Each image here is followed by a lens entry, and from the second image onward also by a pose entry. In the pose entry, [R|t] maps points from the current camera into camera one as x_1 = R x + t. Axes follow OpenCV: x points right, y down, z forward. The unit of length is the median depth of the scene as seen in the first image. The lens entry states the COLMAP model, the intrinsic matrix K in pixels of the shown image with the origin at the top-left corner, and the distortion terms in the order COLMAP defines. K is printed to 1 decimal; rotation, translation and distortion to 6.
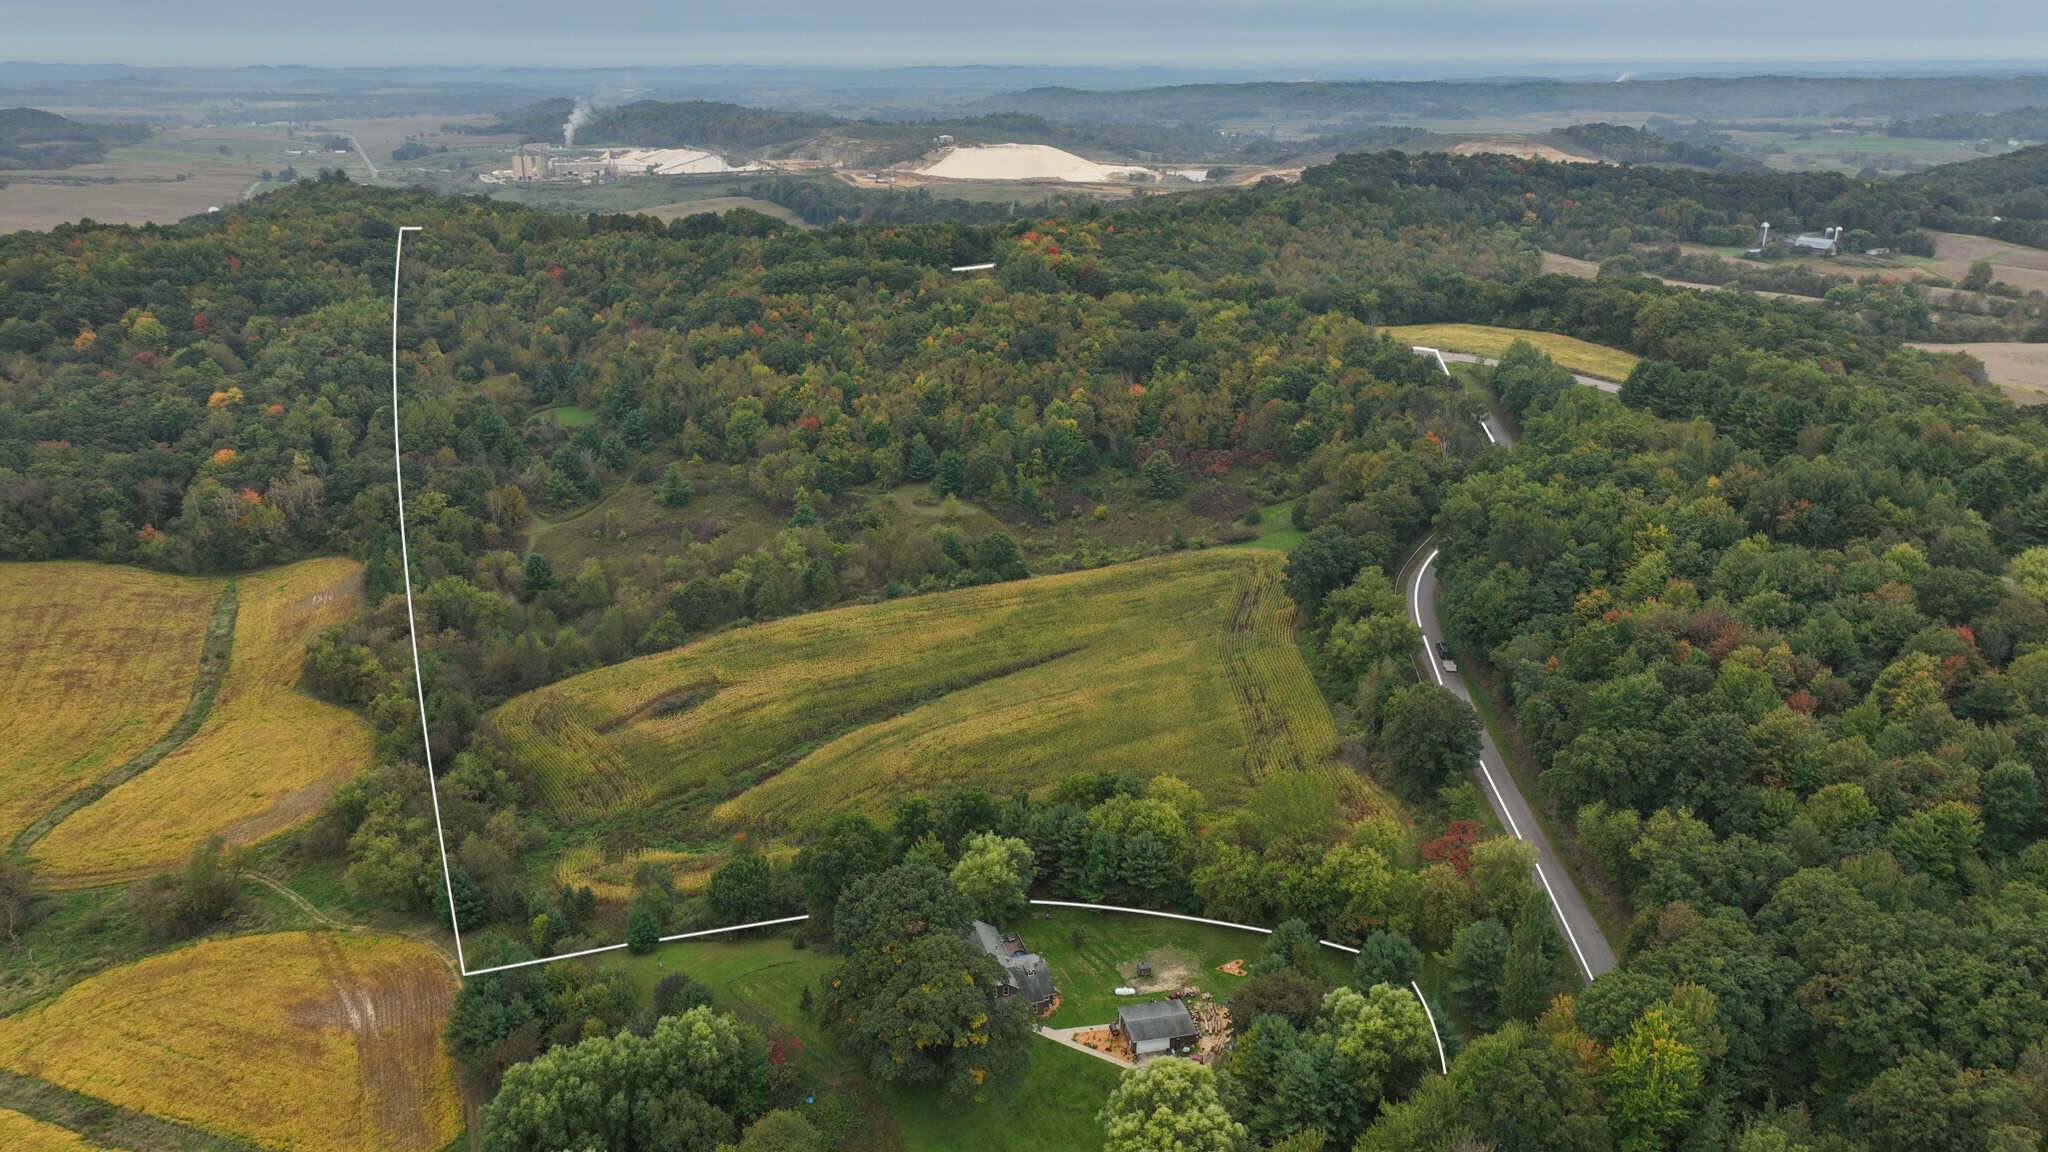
lens RADIAL K [[1441.2, 0, 1032.2], [0, 1441.2, 576.1], [0, 0, 1]] dist [-0.003146, 0.024009]
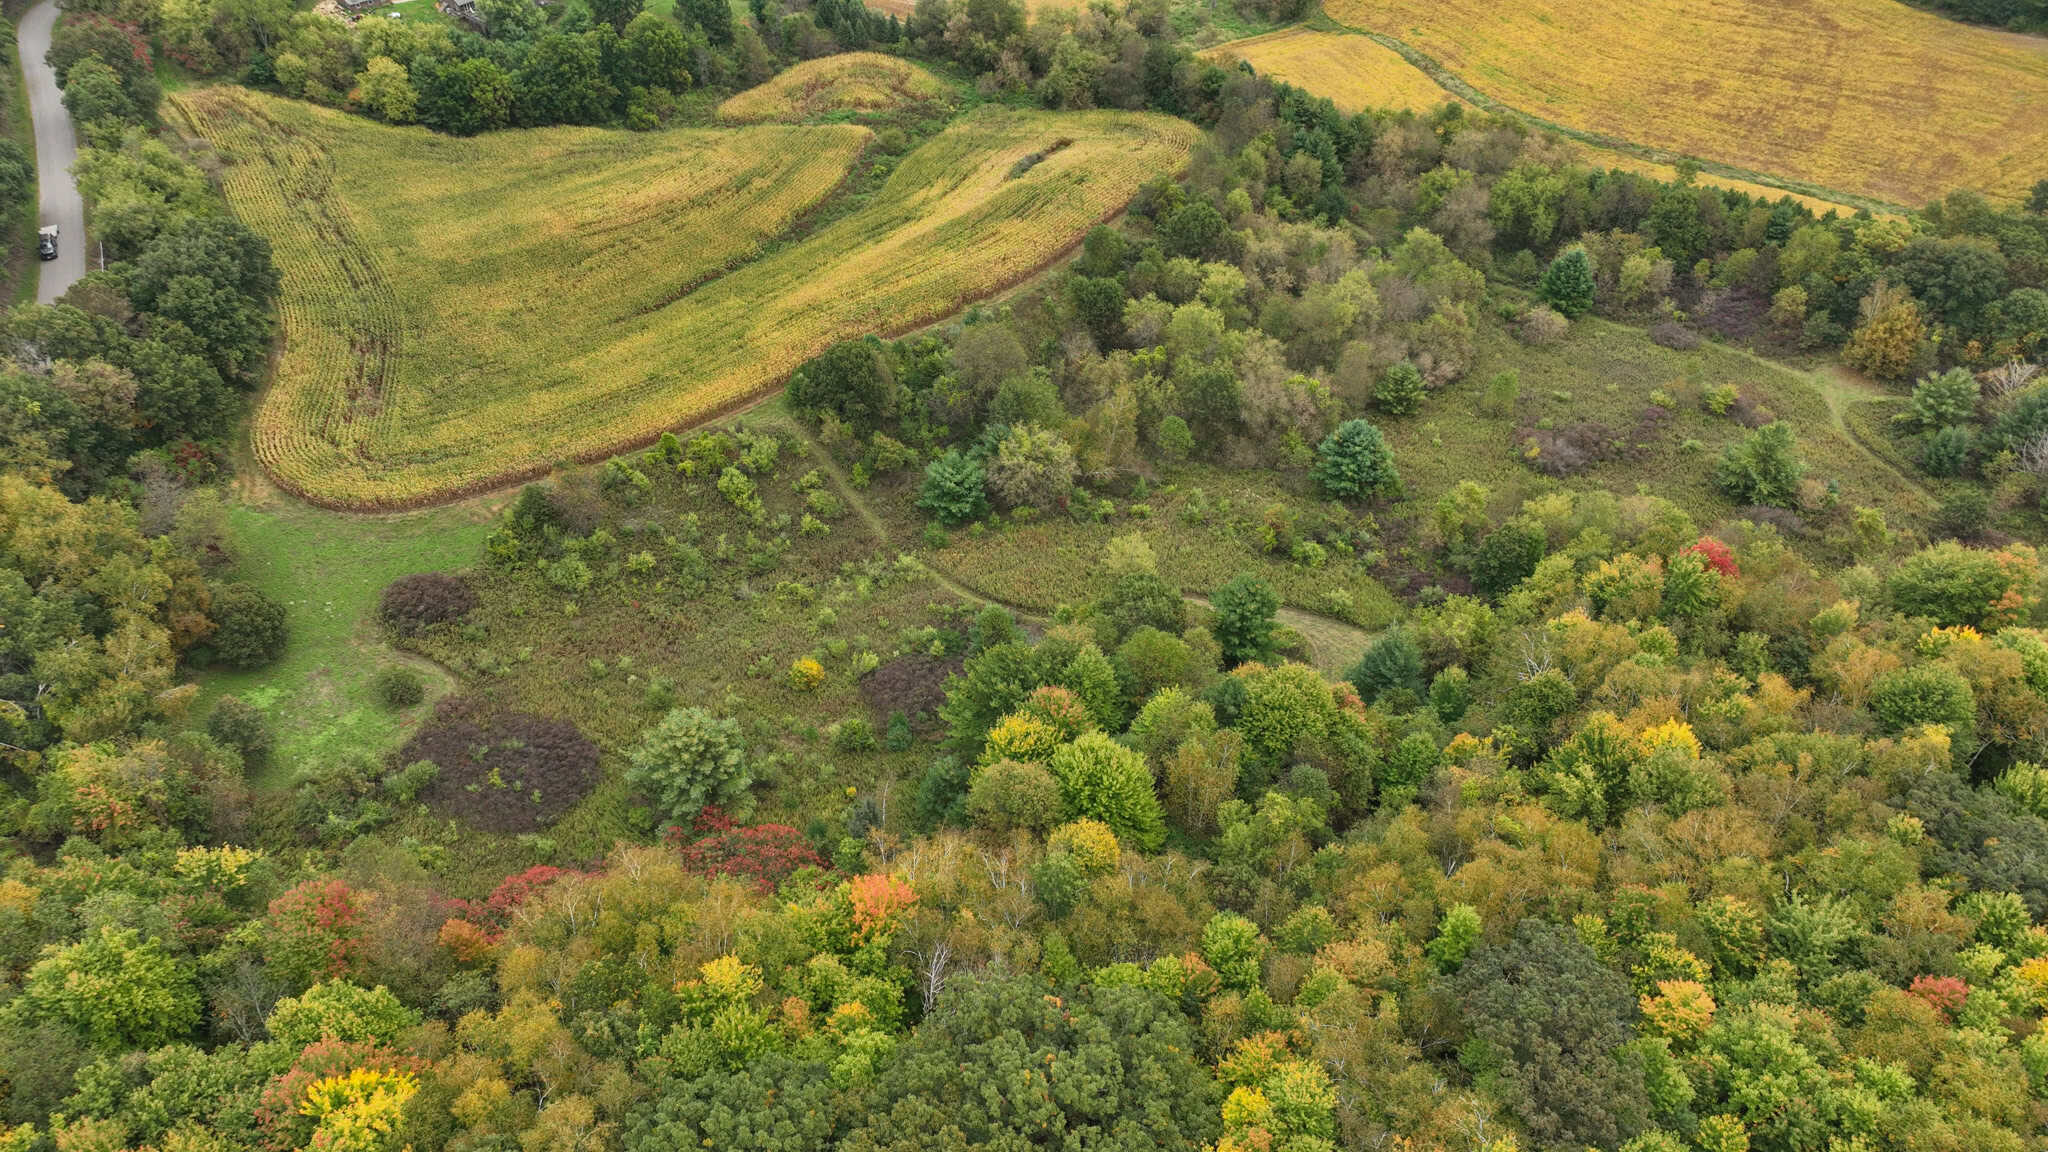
lens RADIAL K [[1441.2, 0, 1025.6], [0, 1441.2, 578.0], [0, 0, 1]] dist [-0.003146, 0.024009]
pose [[-0.855657, 0.348820, -0.382329, 0.132826], [-0.181777, 0.489115, 0.853067, -0.390792], [0.484570, 0.799431, -0.355108, 1.092450]]
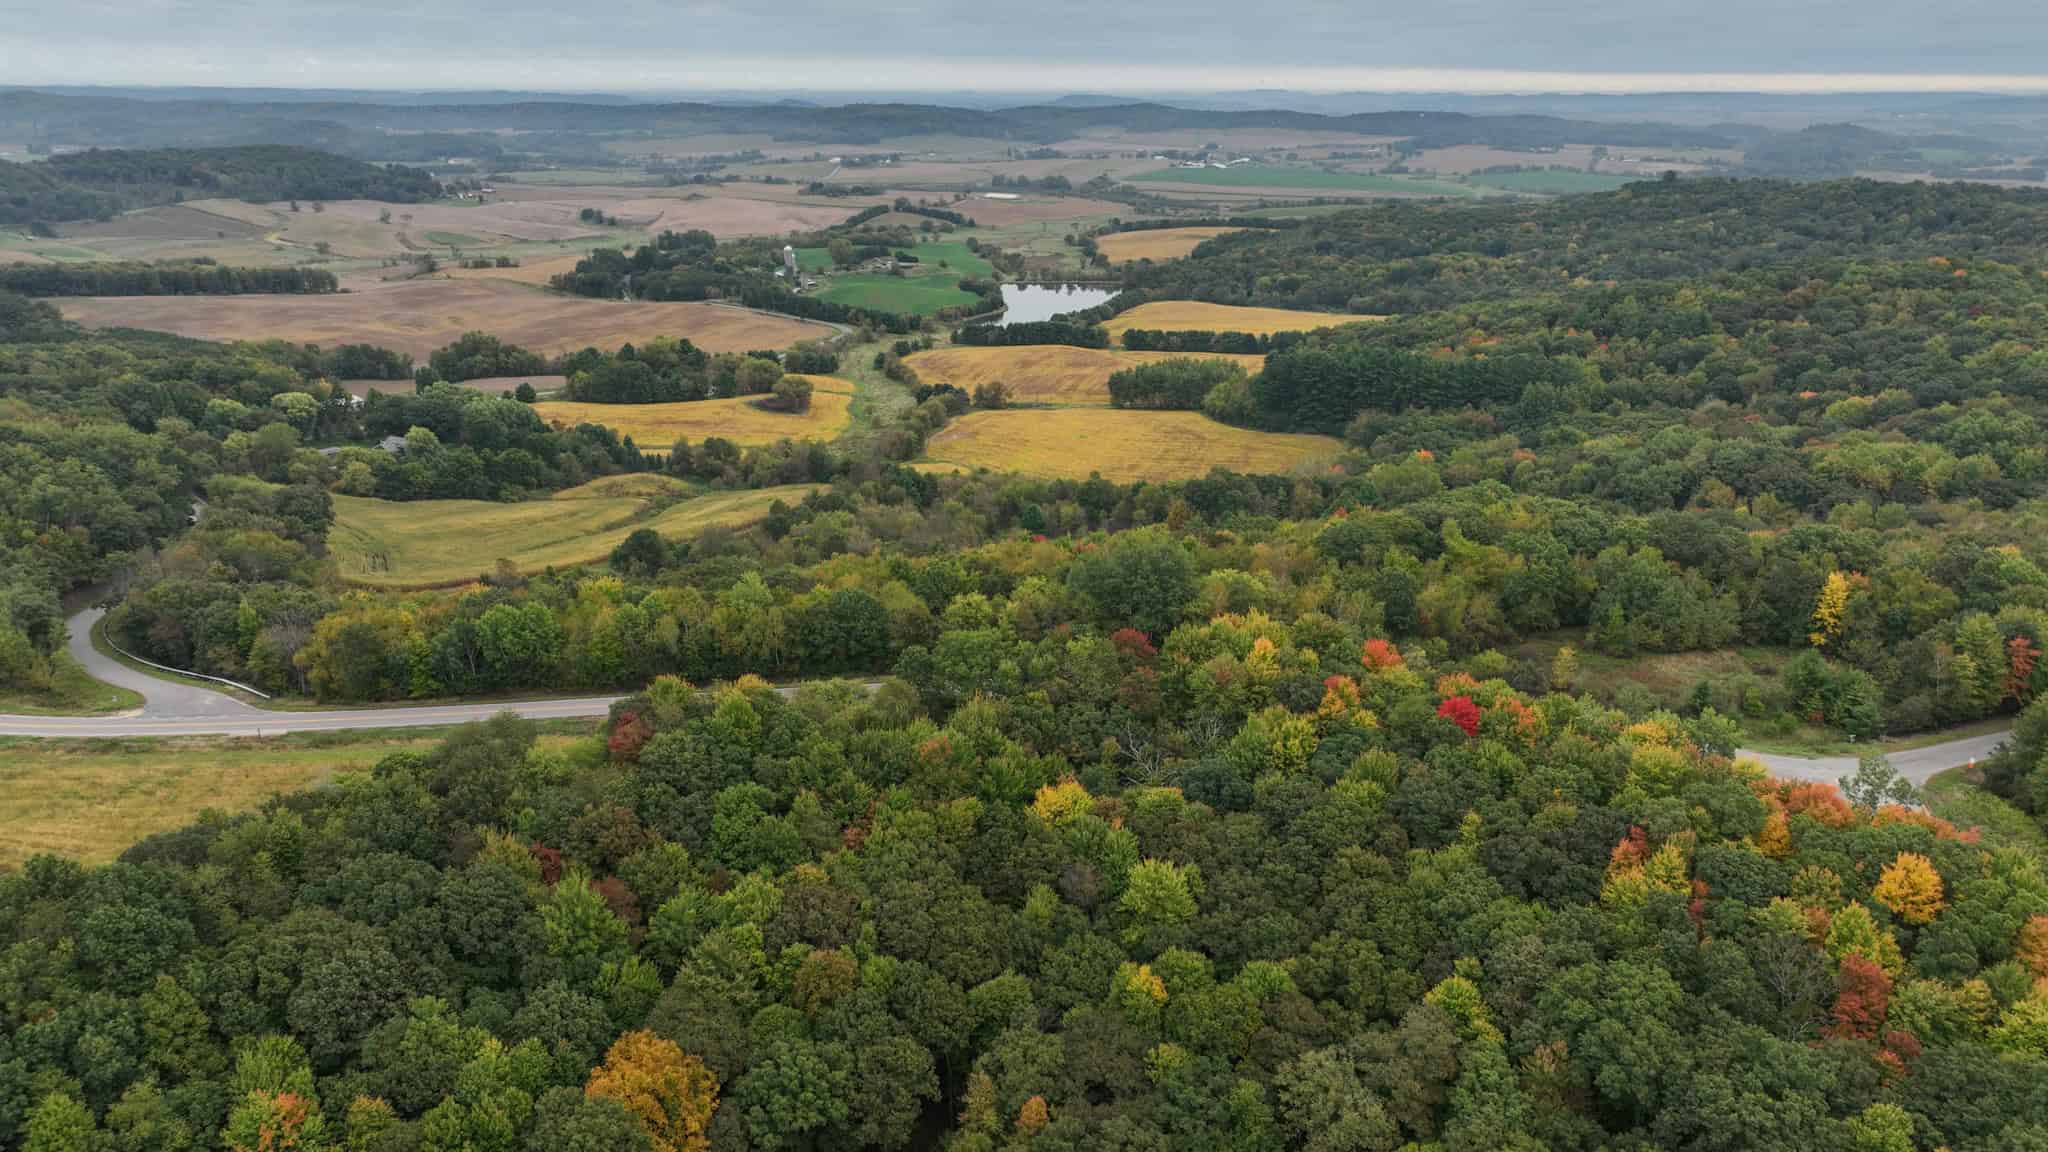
lens RADIAL K [[1441.2, 0, 1027.9], [0, 1441.2, 574.1], [0, 0, 1]] dist [-0.003146, 0.024009]
pose [[-0.744854, 0.207393, -0.634177, 0.381264], [-0.229884, 0.812505, 0.535714, -0.542834], [0.626375, 0.544816, -0.557521, 1.517295]]
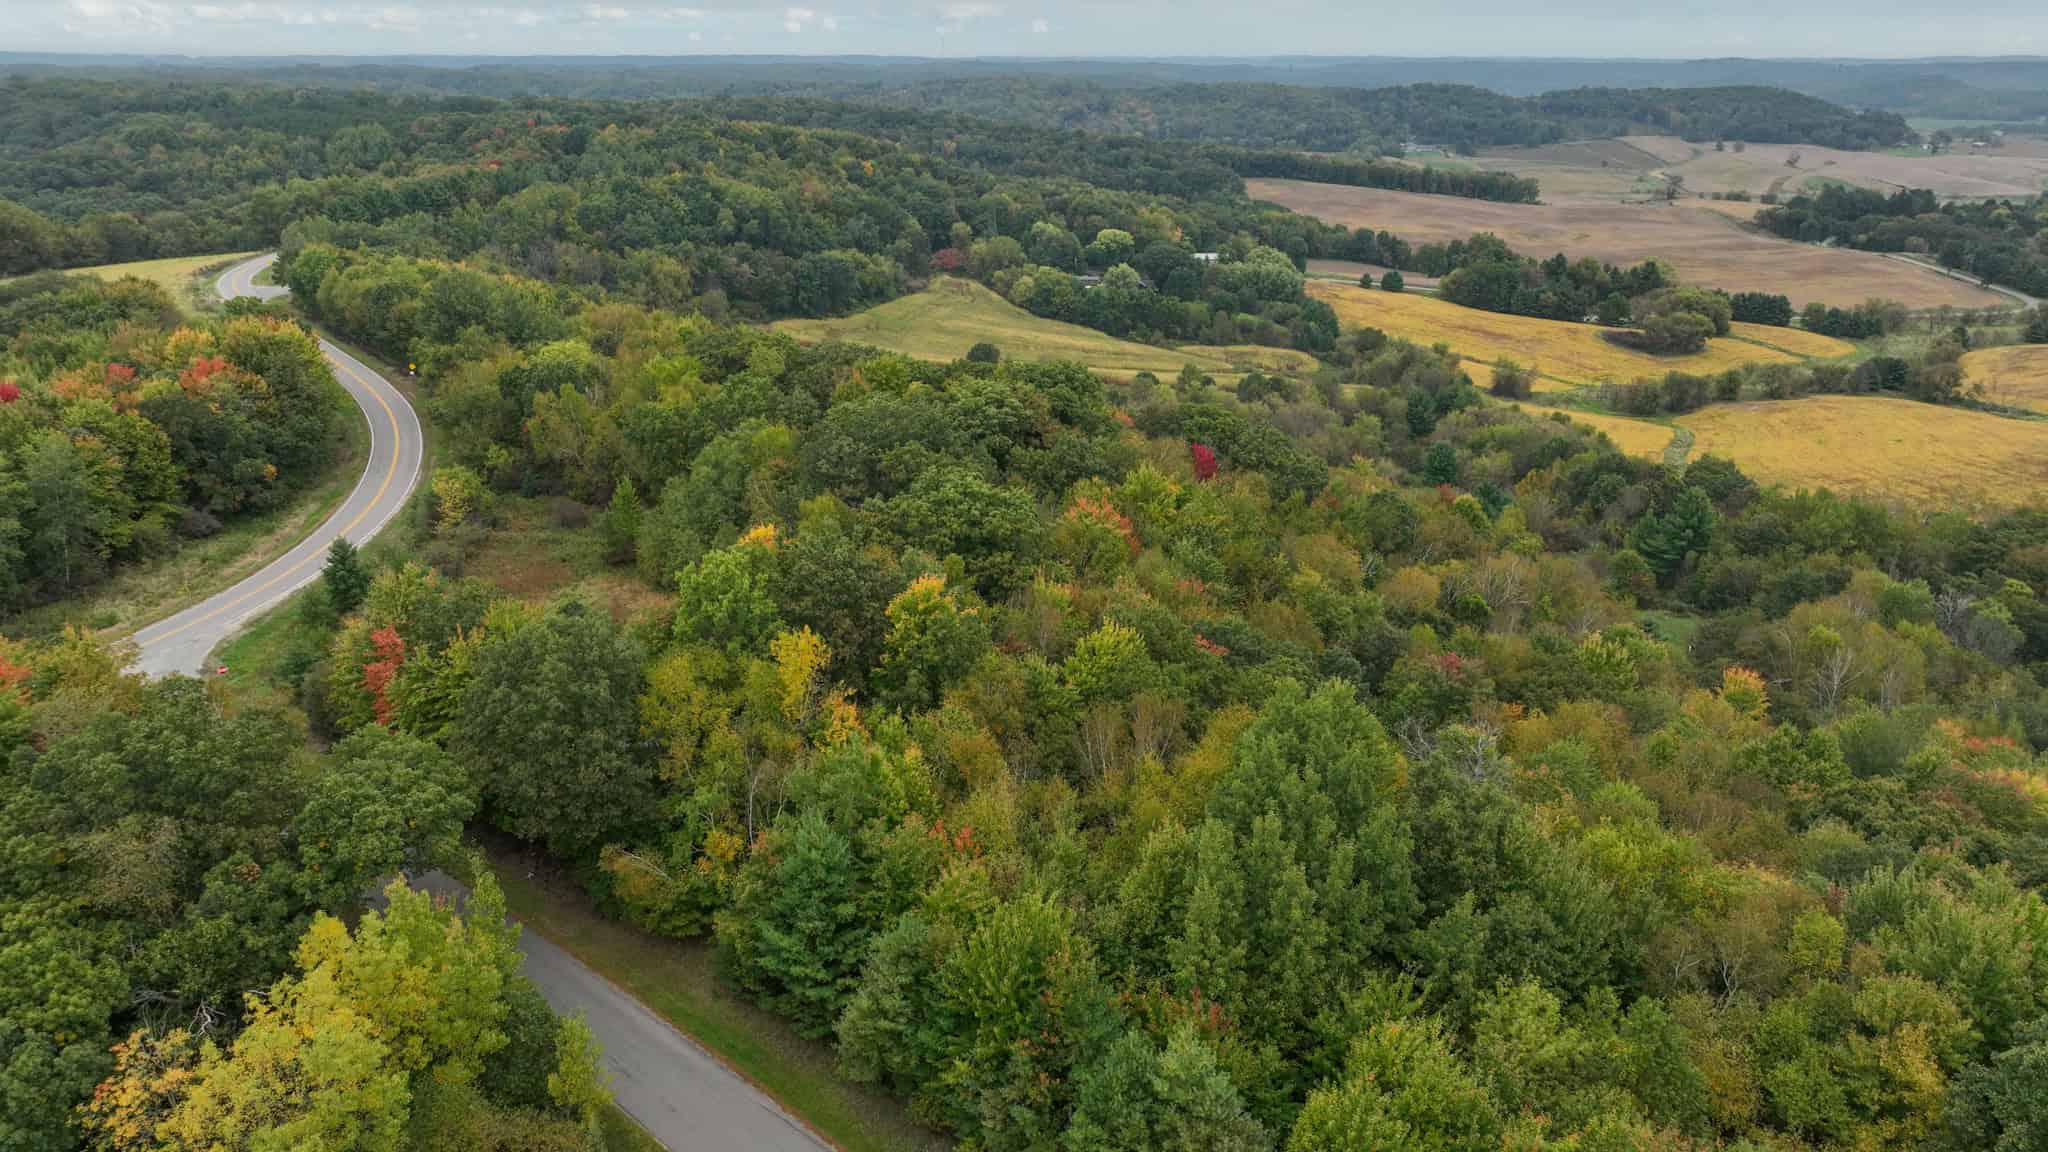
lens RADIAL K [[1441.2, 0, 1030.0], [0, 1441.2, 584.3], [0, 0, 1]] dist [-0.003146, 0.024009]
pose [[-0.946210, -0.117799, 0.301348, -0.344081], [0.101788, 0.775705, 0.622833, -0.473573], [-0.307127, 0.620004, -0.721989, 1.593398]]
